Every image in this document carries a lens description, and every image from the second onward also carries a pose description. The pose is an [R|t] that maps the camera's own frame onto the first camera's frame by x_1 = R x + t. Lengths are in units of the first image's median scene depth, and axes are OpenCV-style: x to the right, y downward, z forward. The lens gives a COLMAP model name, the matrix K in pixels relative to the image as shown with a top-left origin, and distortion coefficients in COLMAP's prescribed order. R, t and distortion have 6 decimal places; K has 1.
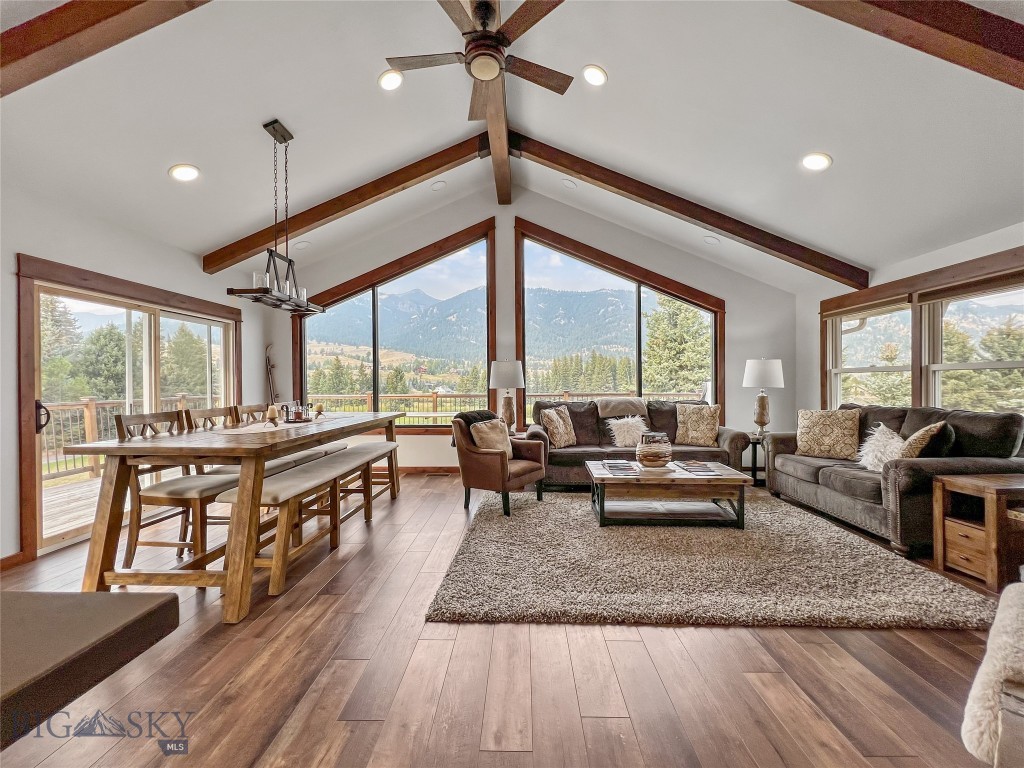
lens RADIAL K [[417.3, 0, 515.2], [0, 417.3, 381.1], [0, 0, 1]] dist [-0.000514, 0.000049]
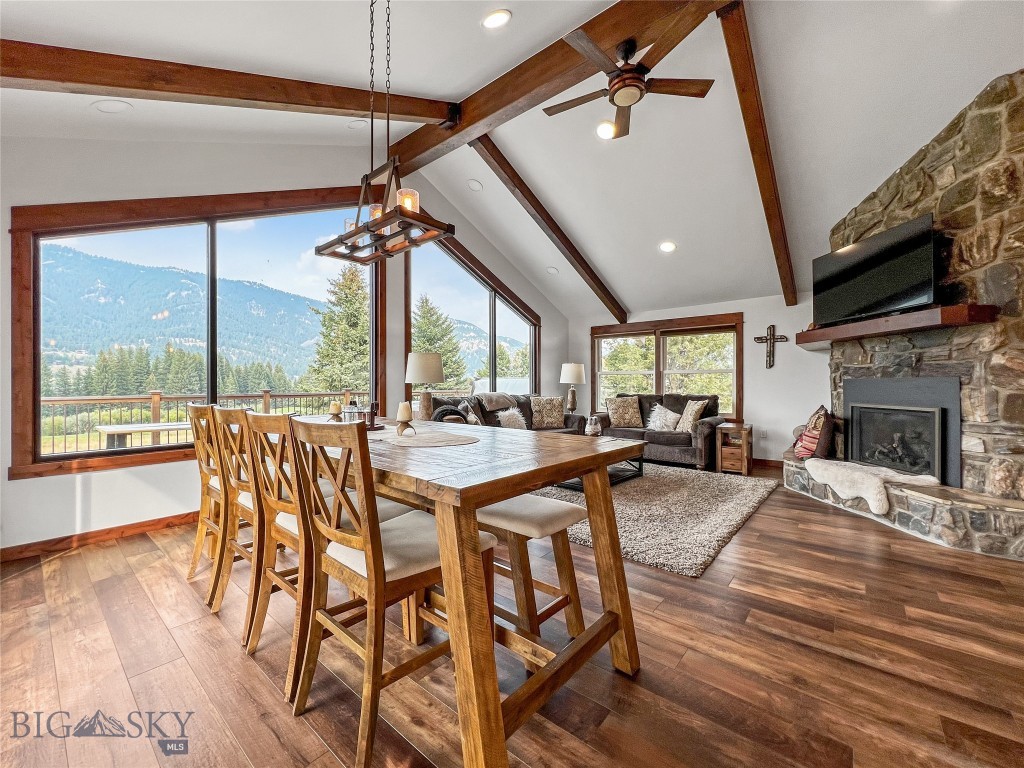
lens RADIAL K [[411.8, 0, 511.4], [0, 411.8, 378.7], [0, 0, 1]] dist [-0.001778, 0.000124]
pose [[0.621845, 0.016253, 0.782972, -0.612705], [-0.007329, 0.999862, -0.014934, 0.020380], [-0.783106, 0.003549, 0.621878, 0.298682]]
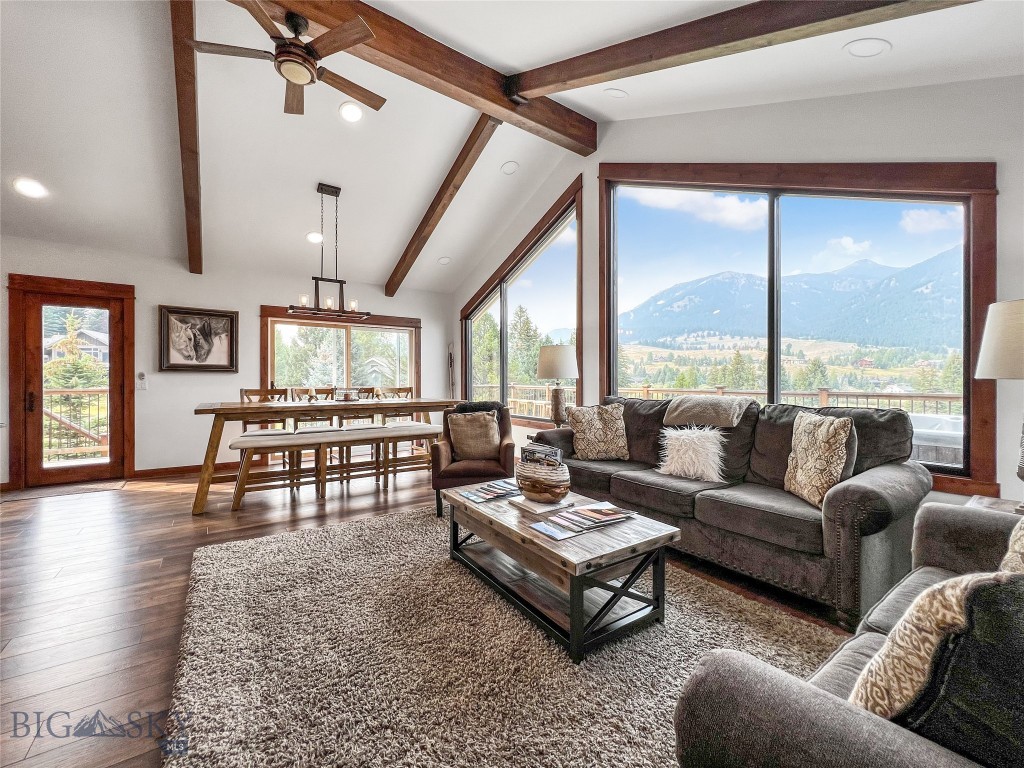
lens RADIAL K [[416.5, 0, 510.8], [0, 416.5, 379.8], [0, 0, 1]] dist [0.002062, 0.000114]
pose [[0.597067, 0.009314, -0.802137, 0.600345], [-0.003423, 0.999953, 0.009064, 0.011784], [0.802184, -0.002666, 0.597071, 0.433381]]
